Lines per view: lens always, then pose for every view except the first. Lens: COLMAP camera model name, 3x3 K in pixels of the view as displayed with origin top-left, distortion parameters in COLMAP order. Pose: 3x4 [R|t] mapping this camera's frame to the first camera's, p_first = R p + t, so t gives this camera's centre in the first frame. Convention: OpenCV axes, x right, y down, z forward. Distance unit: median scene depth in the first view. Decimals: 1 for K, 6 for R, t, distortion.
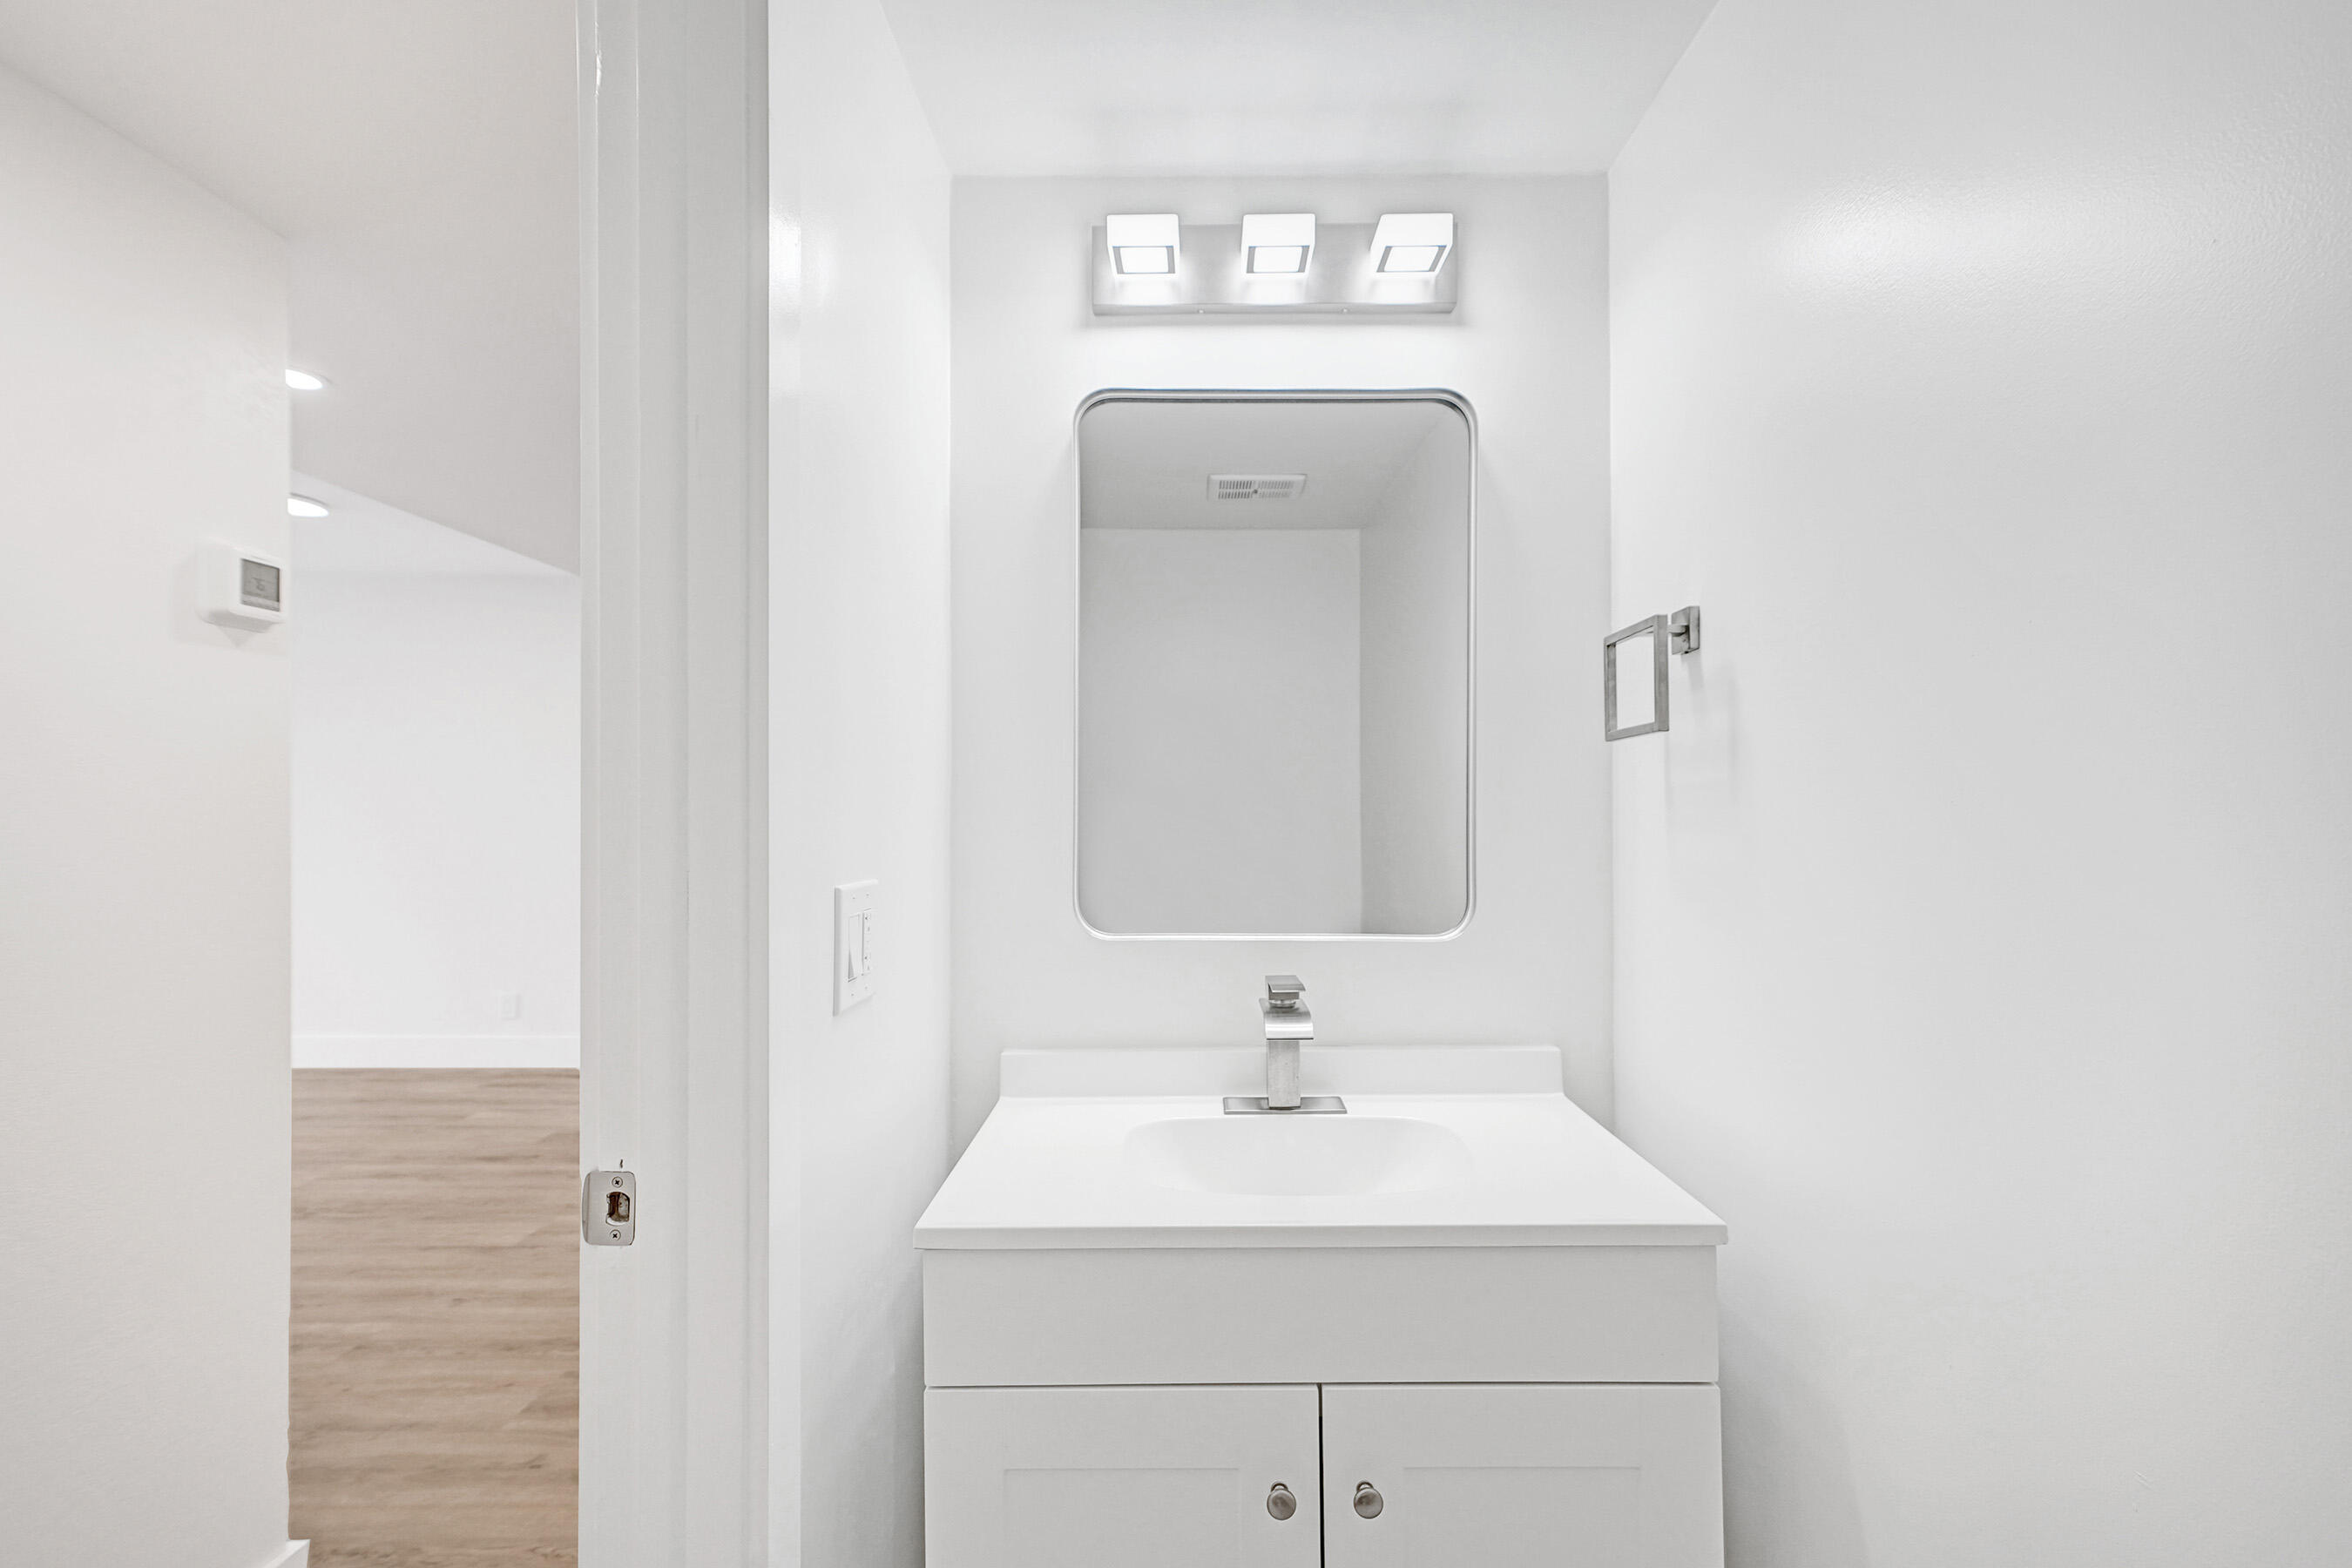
lens RADIAL K [[1065.9, 0, 1176.0], [0, 1065.9, 784.0], [0, 0, 1]] dist [0.003466, 0.000482]
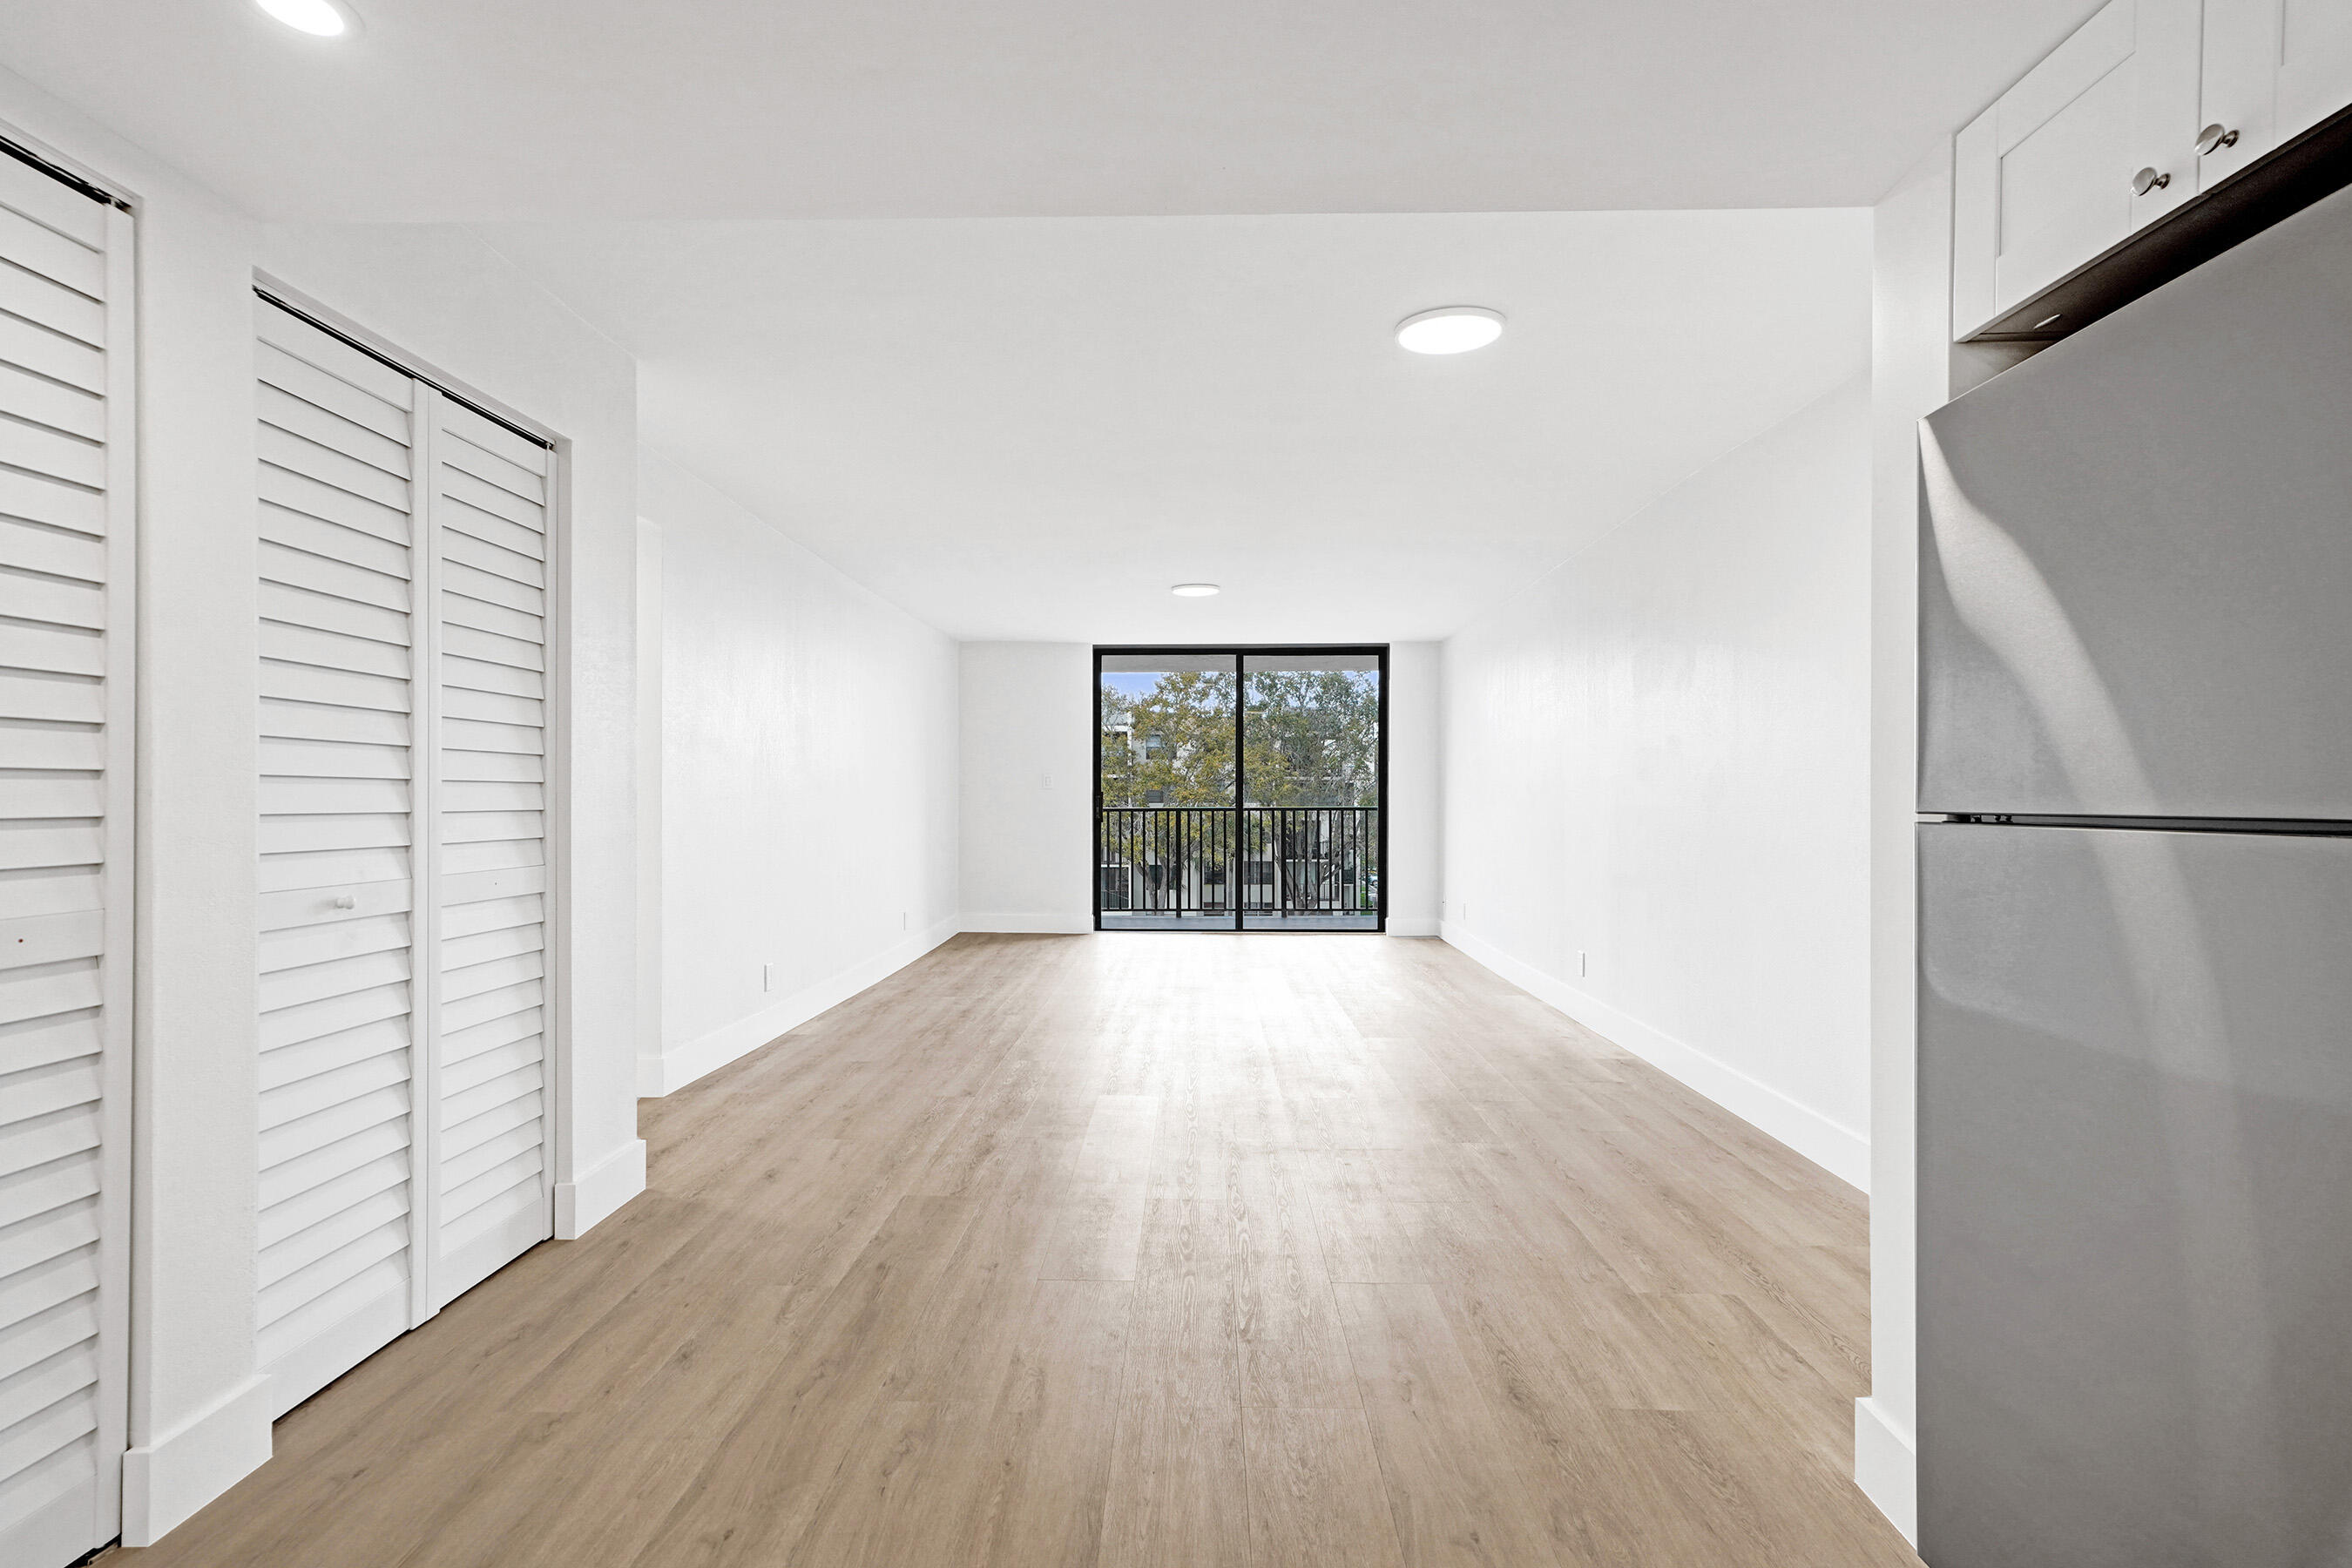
lens RADIAL K [[1080.6, 0, 1177.5], [0, 1080.6, 797.1], [0, 0, 1]] dist [0.001311, 0.000144]
pose [[-0.005055, 0.006681, -0.999965, -0.106240], [0.013003, 0.999894, 0.006614, 0.048216], [0.999903, -0.012969, -0.005141, 0.878690]]
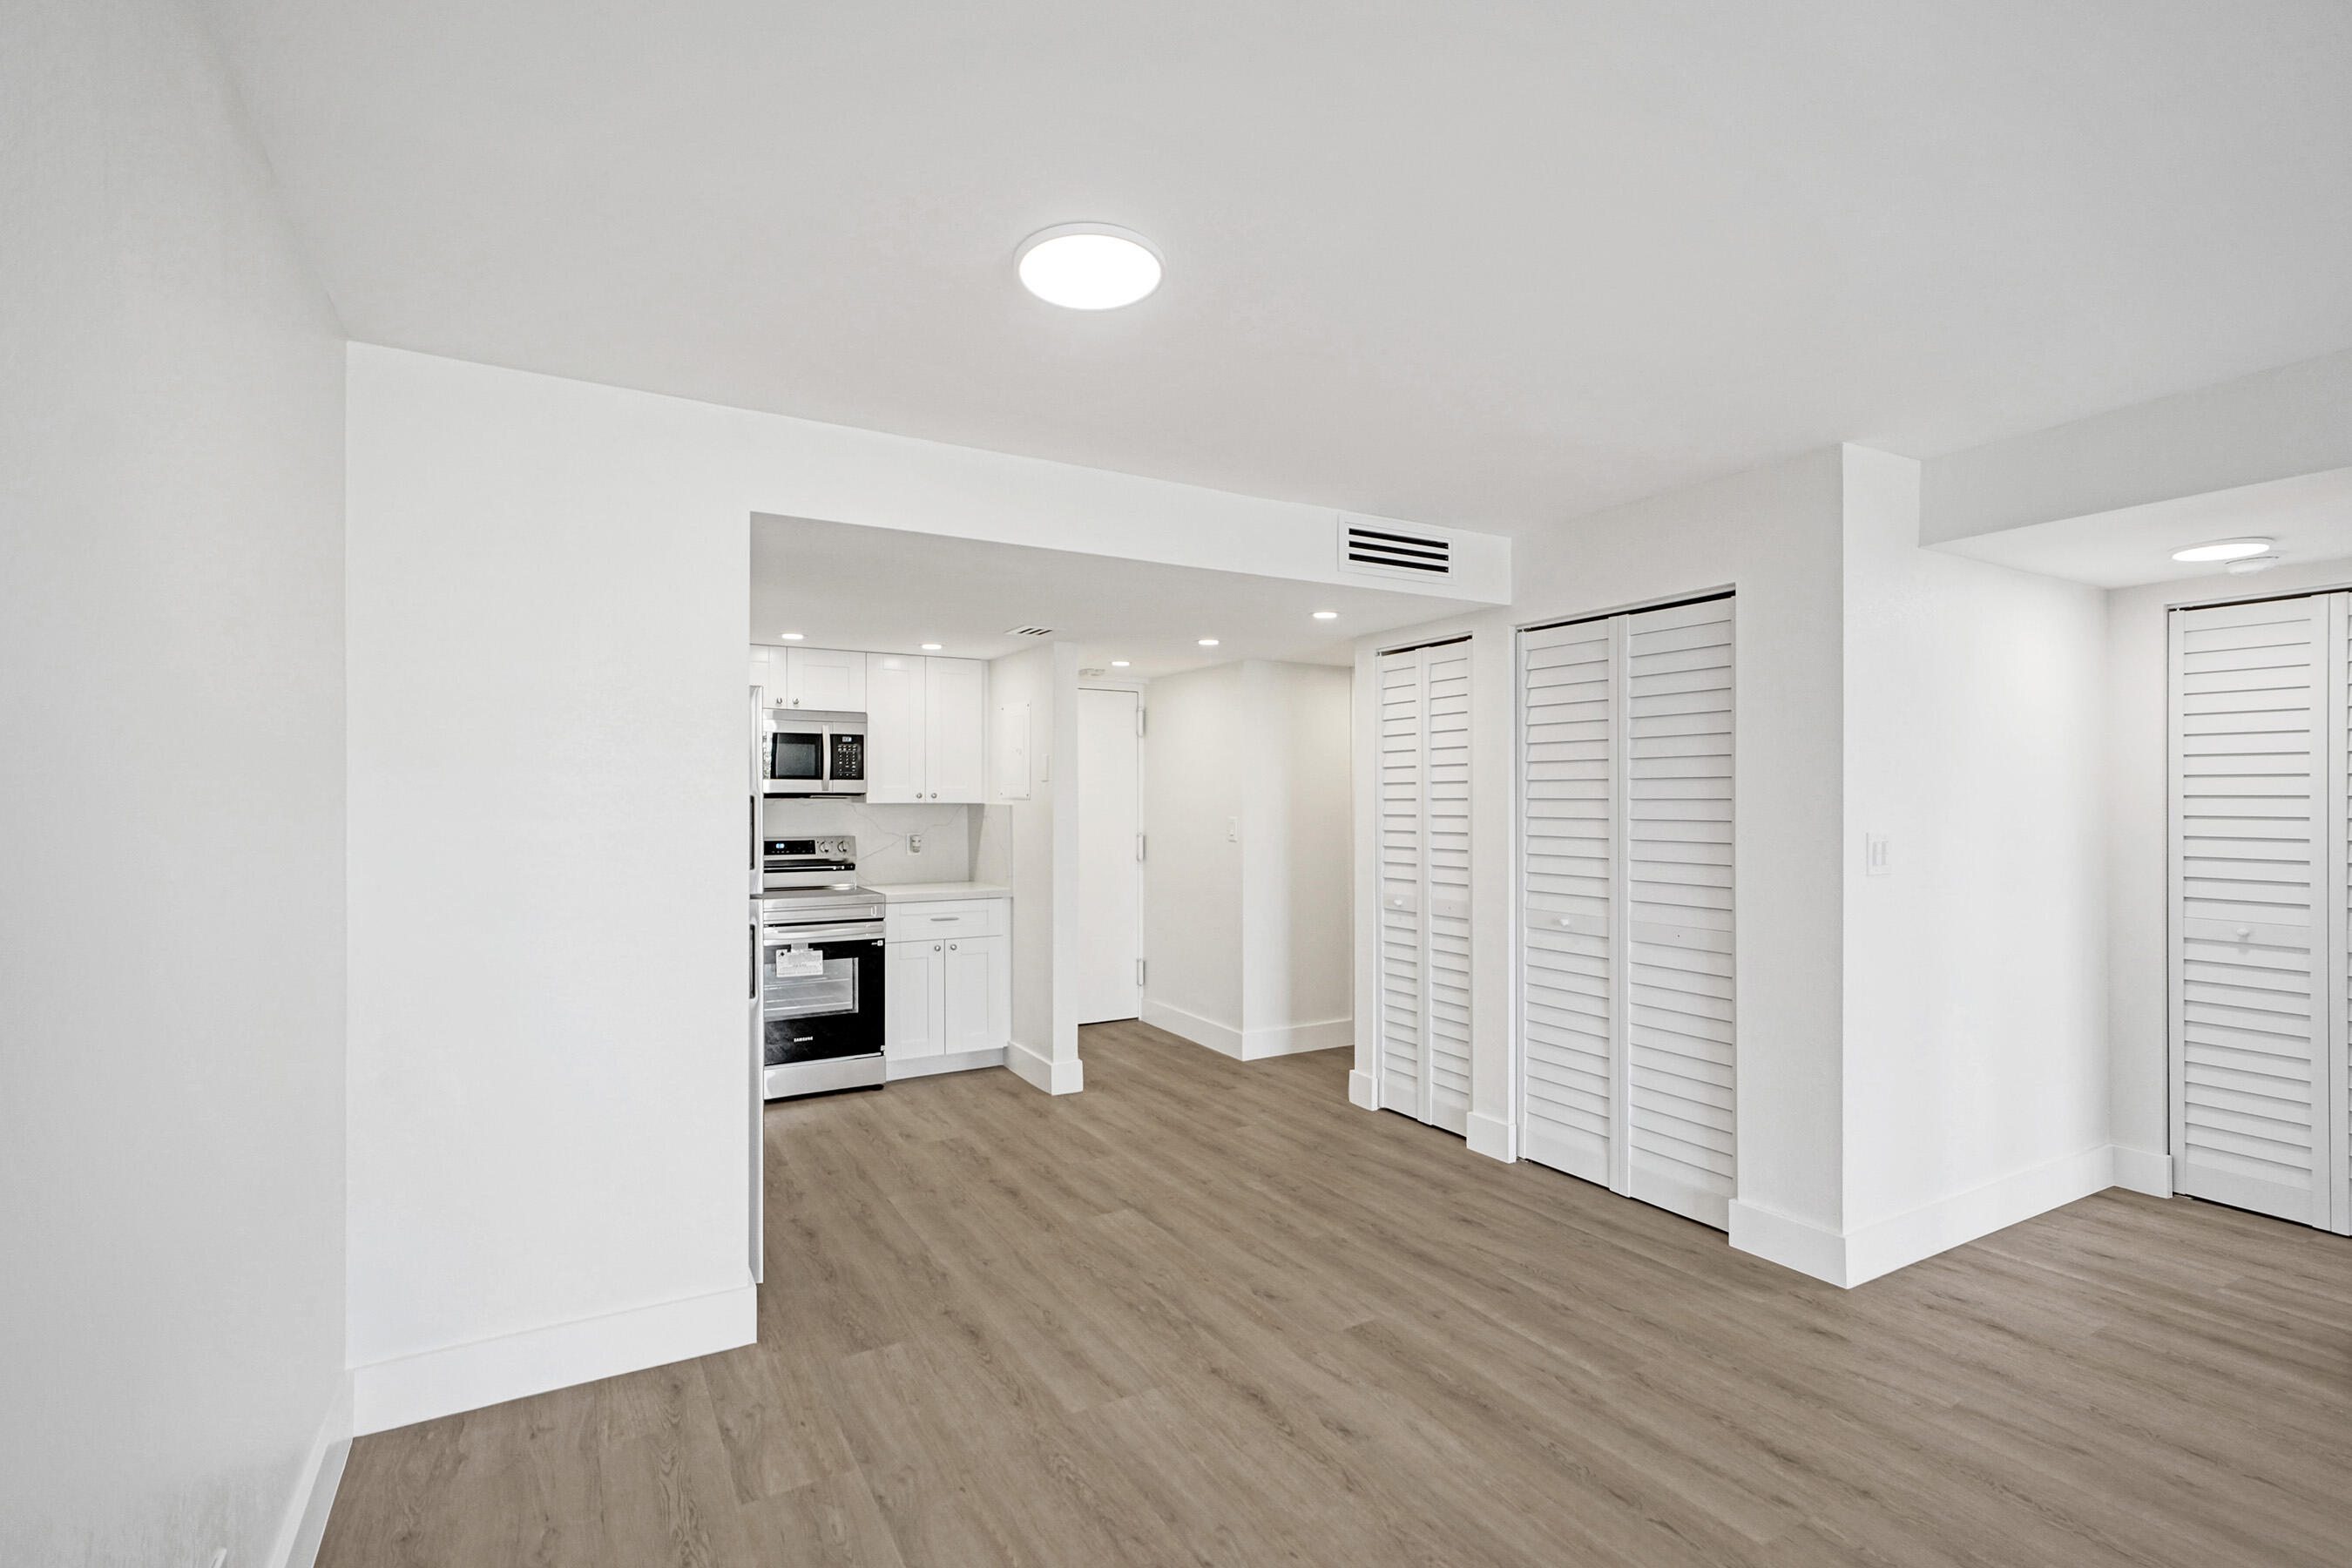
lens RADIAL K [[1085.2, 0, 1166.3], [0, 1085.2, 810.7], [0, 0, 1]] dist [0.024686, 0.000559]
pose [[-0.506321, -0.000202, 0.862345, -1.409829], [-0.007683, 0.999961, -0.004277, -0.001398], [-0.862311, -0.008791, -0.506303, 1.327156]]
